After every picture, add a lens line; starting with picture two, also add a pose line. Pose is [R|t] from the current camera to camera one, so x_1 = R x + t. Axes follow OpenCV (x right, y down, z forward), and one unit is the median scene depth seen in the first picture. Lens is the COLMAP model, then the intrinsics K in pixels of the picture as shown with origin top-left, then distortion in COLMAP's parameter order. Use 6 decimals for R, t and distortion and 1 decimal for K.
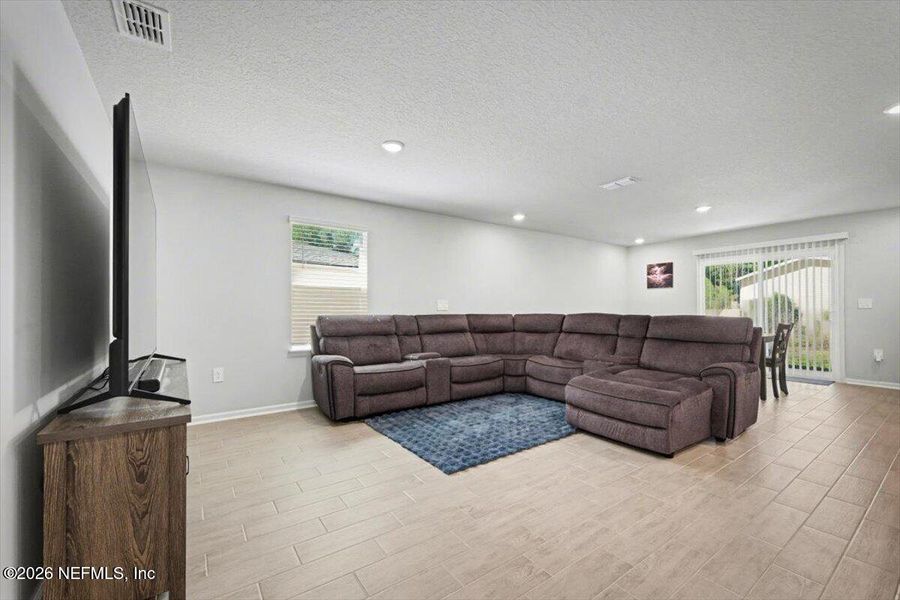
lens RADIAL K [[371.8, 0, 451.7], [0, 371.8, 306.2], [0, 0, 1]] dist [0.002359, 0.000270]
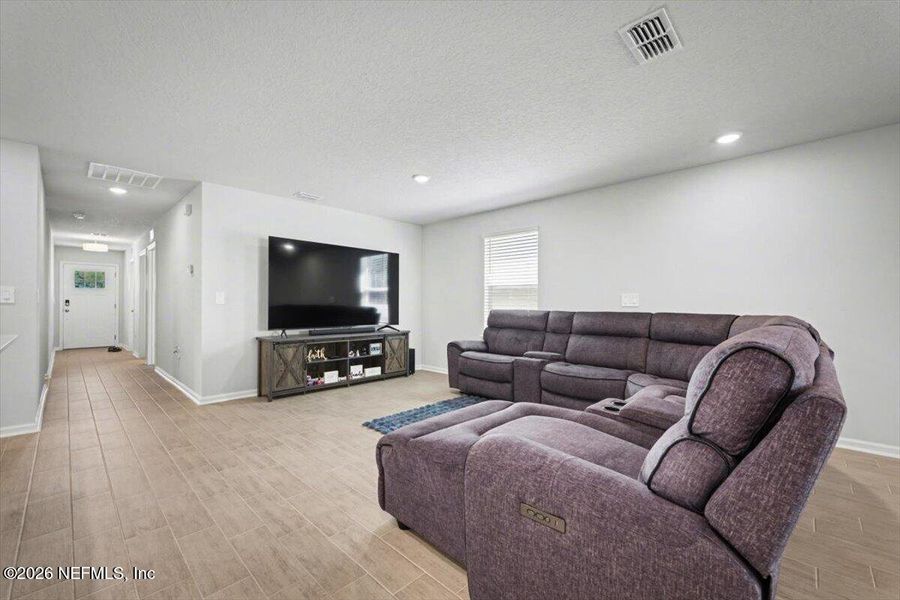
lens RADIAL K [[371.8, 0, 451.7], [0, 371.8, 306.2], [0, 0, 1]] dist [0.002359, 0.000270]
pose [[0.186634, 0.002752, -0.982426, 0.788258], [-0.002393, 0.999994, 0.002346, 0.010564], [0.982427, 0.001913, 0.186640, 0.607955]]
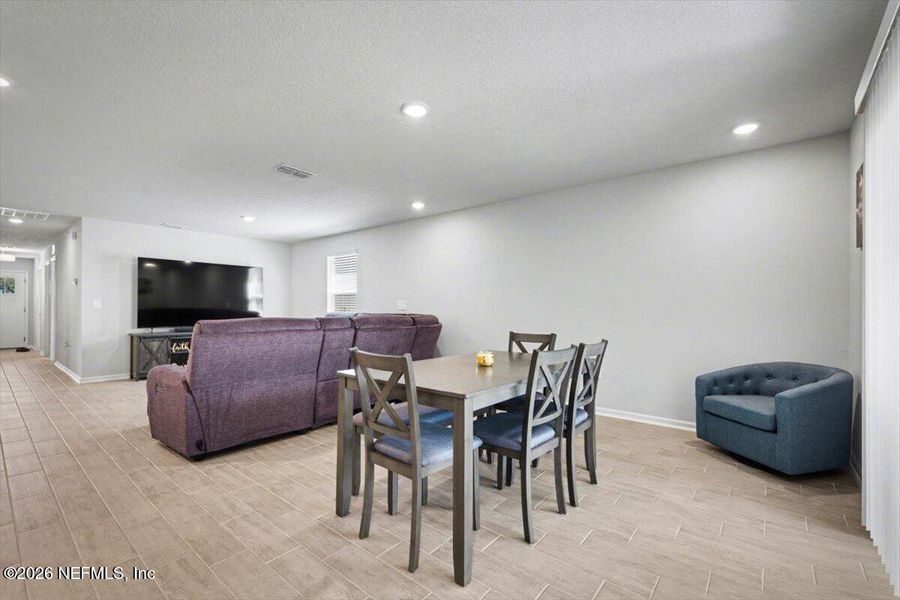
lens RADIAL K [[393.6, 0, 451.2], [0, 393.6, 308.9], [0, 0, 1]] dist [0.001670, 0.000262]
pose [[0.257308, -0.001850, -0.966328, 1.348934], [-0.002661, 0.999993, -0.002623, 0.011609], [0.966326, 0.003246, 0.257301, 1.021830]]
